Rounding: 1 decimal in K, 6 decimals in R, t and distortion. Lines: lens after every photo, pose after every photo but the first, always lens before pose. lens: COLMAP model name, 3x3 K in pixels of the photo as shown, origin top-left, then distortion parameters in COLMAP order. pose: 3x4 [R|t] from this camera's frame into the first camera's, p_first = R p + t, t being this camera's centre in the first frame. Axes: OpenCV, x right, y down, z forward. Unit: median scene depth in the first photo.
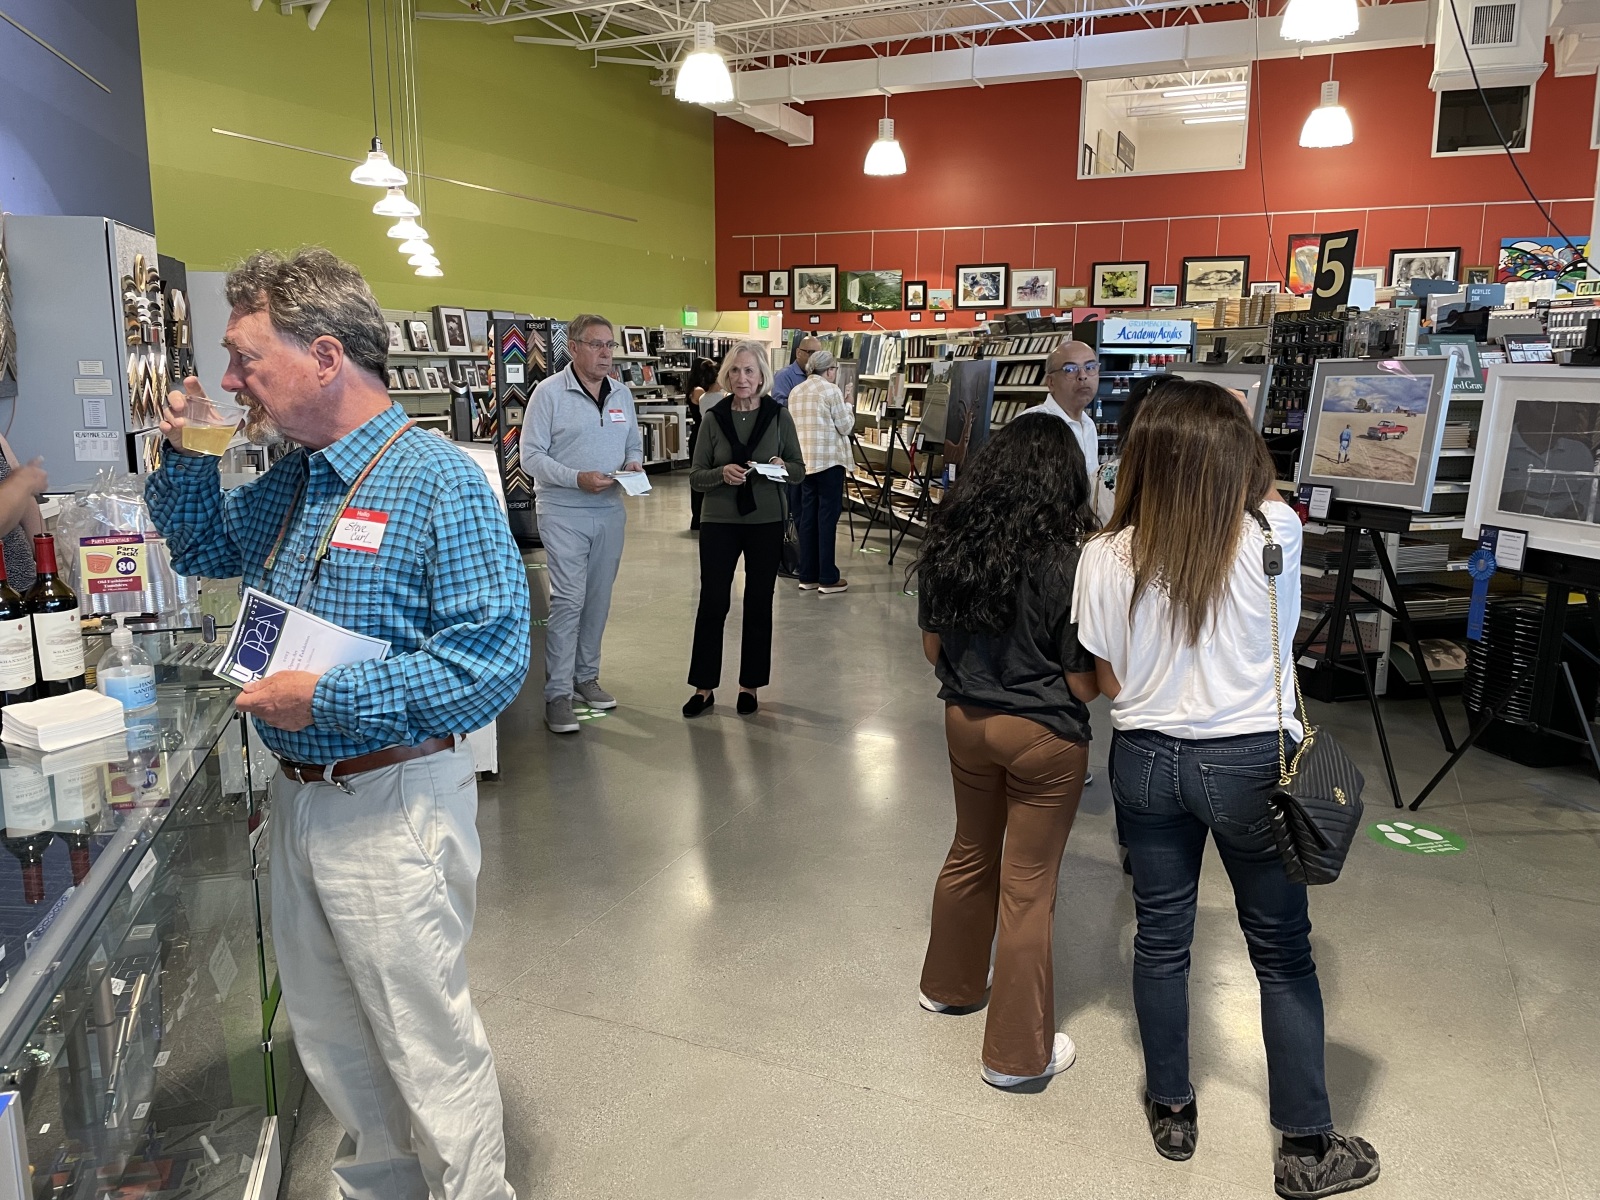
lens RADIAL K [[1209.4, 0, 796.8], [0, 1209.4, 586.6], [0, 0, 1]] dist [0.090504, -0.120749]
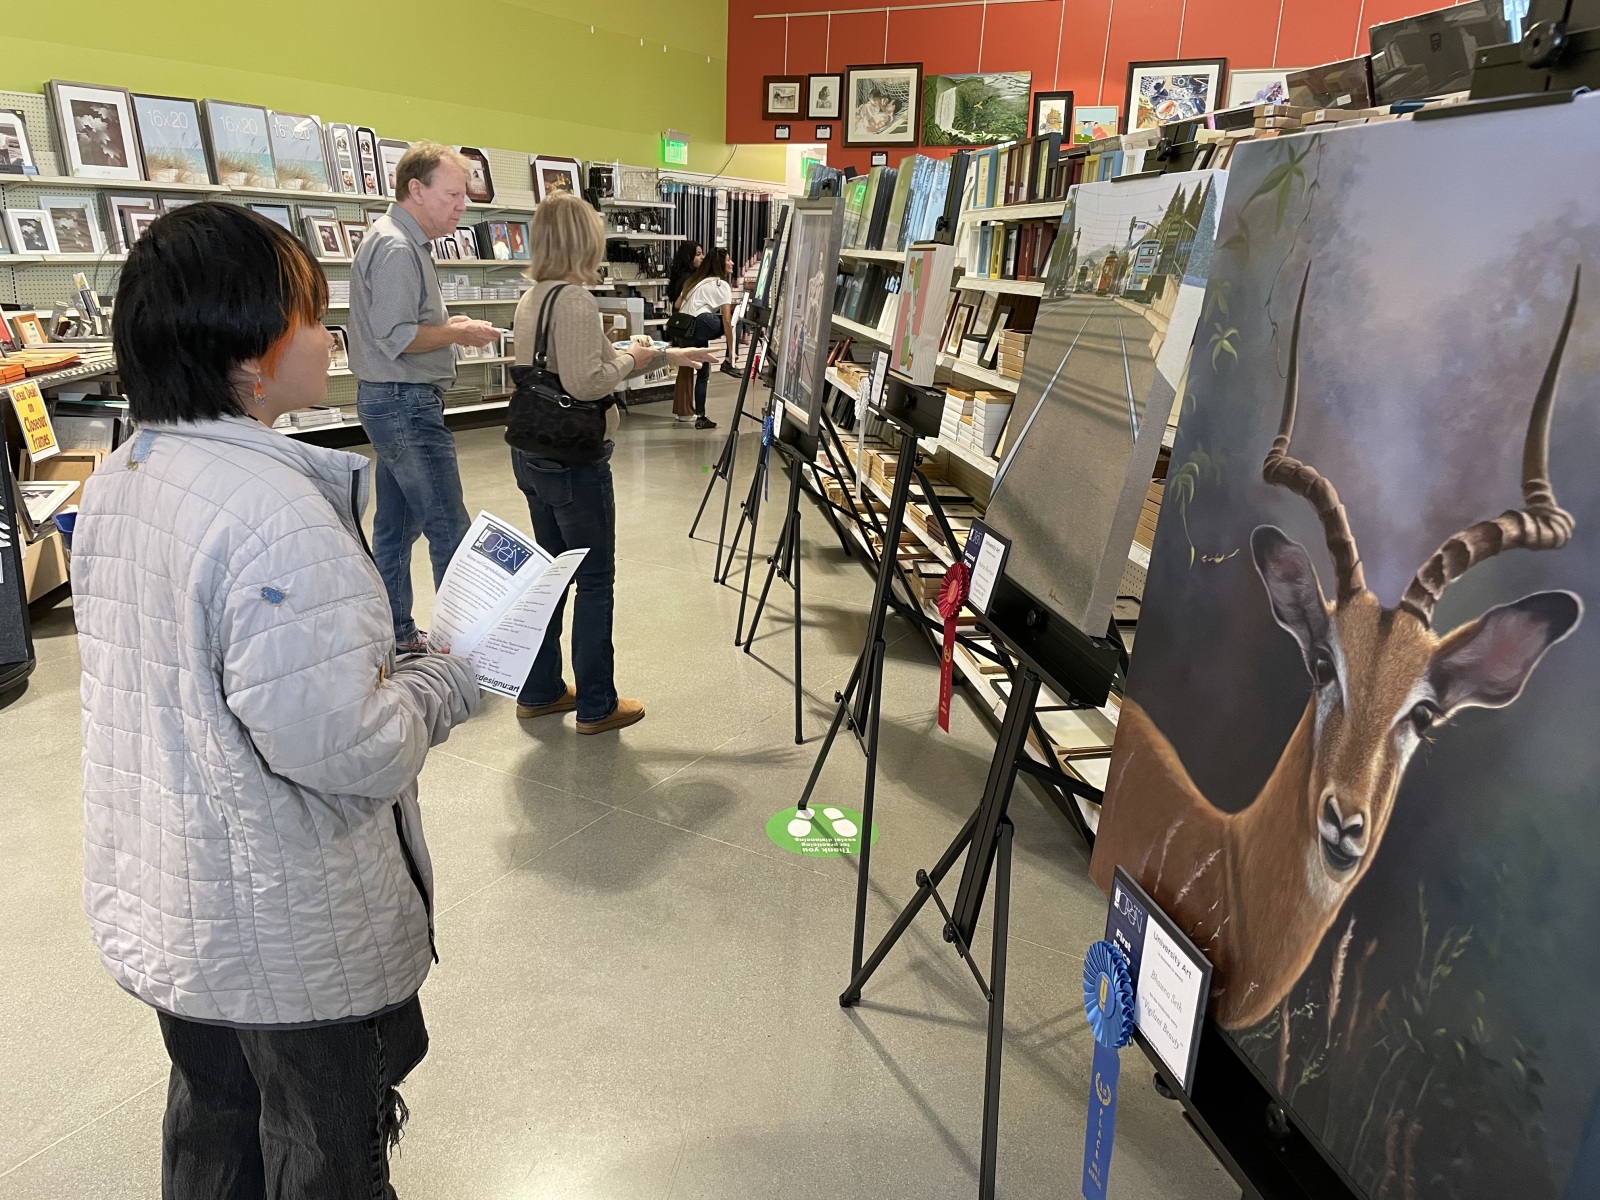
lens RADIAL K [[1205.8, 0, 793.0], [0, 1205.8, 581.7], [0, 0, 1]] dist [0.084220, -0.105217]
pose [[0.993583, 0.060174, -0.095774, 0.045471], [-0.051252, 0.994343, 0.093033, -0.070042], [0.100831, -0.087527, 0.991046, 0.404984]]
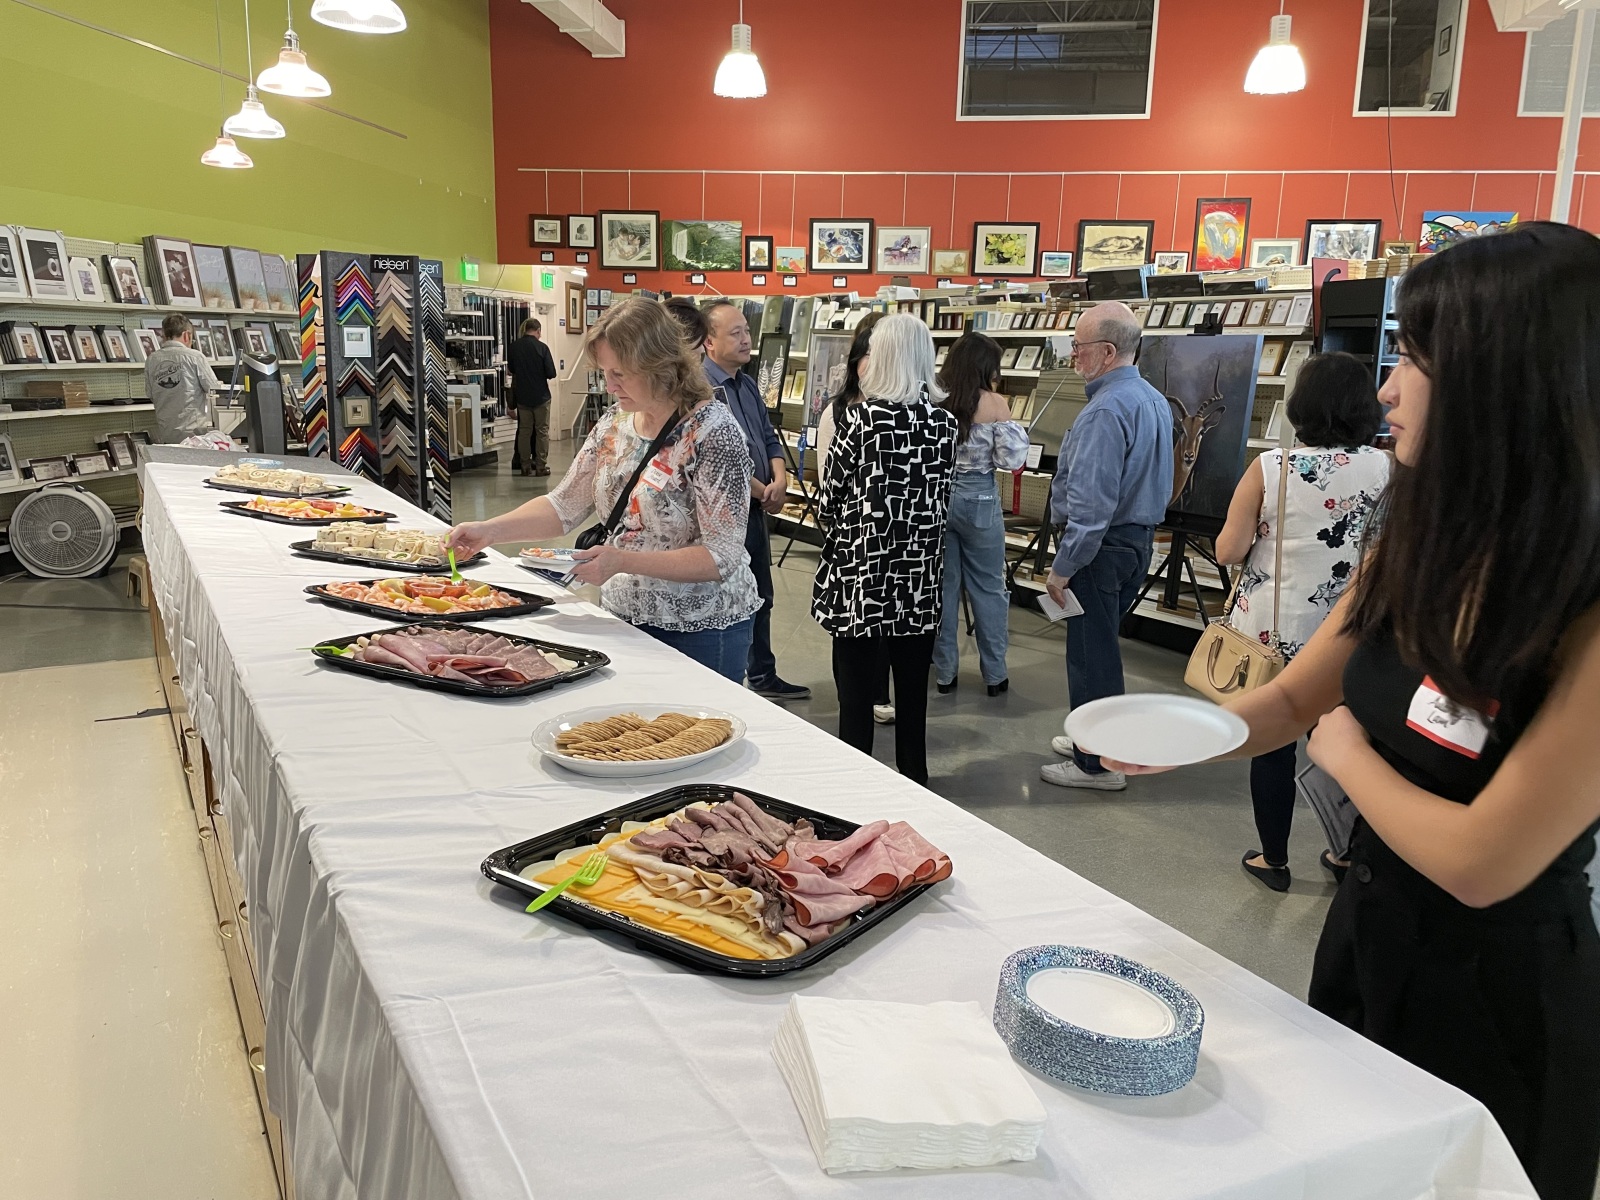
lens RADIAL K [[1211.9, 0, 786.2], [0, 1211.9, 597.1], [0, 0, 1]] dist [0.086871, -0.111481]
pose [[0.966425, -0.034981, 0.254557, -0.105318], [0.027409, 0.999072, 0.033234, -0.035033], [-0.255483, -0.025141, 0.966487, 0.197314]]
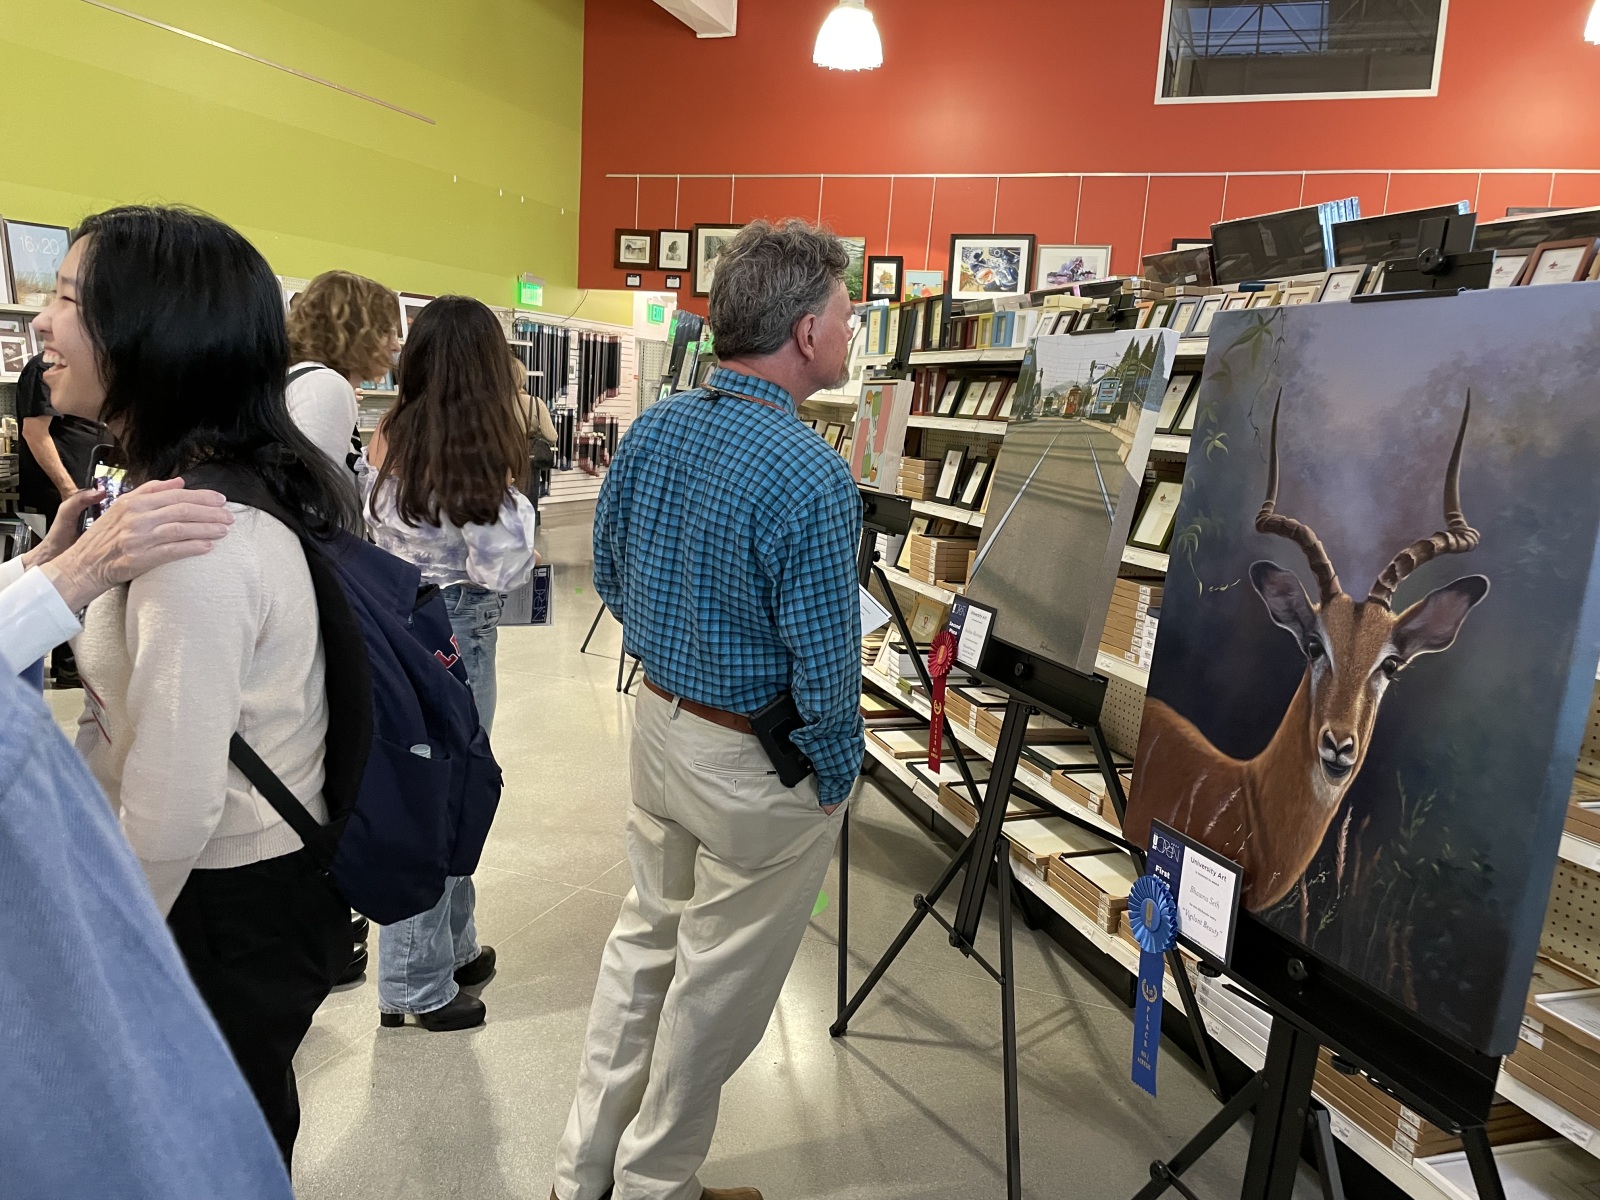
lens RADIAL K [[1208.9, 0, 804.3], [0, 1208.9, 575.2], [0, 0, 1]] dist [0.086246, -0.111941]
pose [[0.996995, 0.047805, 0.060956, 0.024890], [-0.045893, 0.998421, -0.032393, -0.063215], [-0.062408, 0.029498, 0.997615, 0.381096]]
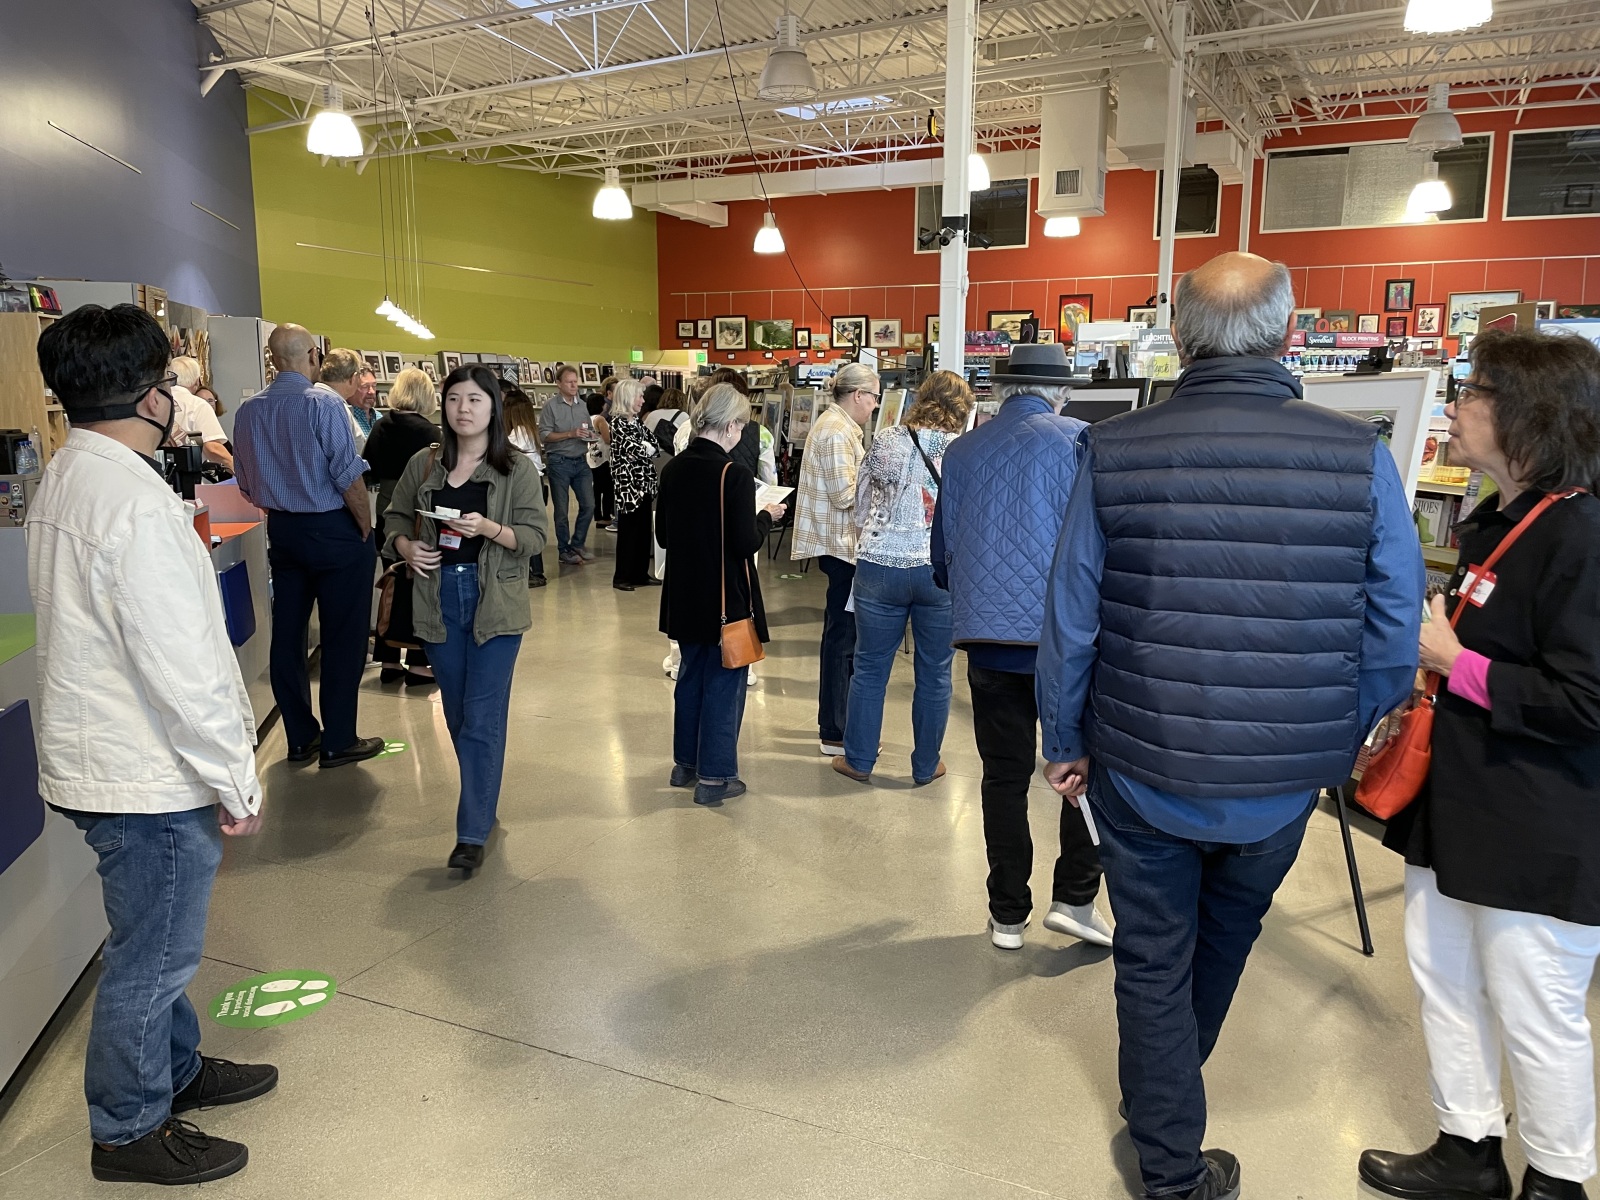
lens RADIAL K [[1211.9, 0, 786.2], [0, 1211.9, 597.1], [0, 0, 1]] dist [0.086871, -0.111481]
pose [[0.999332, 0.002592, -0.036451, 0.132010], [-0.003055, 0.999915, -0.012651, 0.062992], [0.036416, 0.012754, 0.999255, -0.339817]]
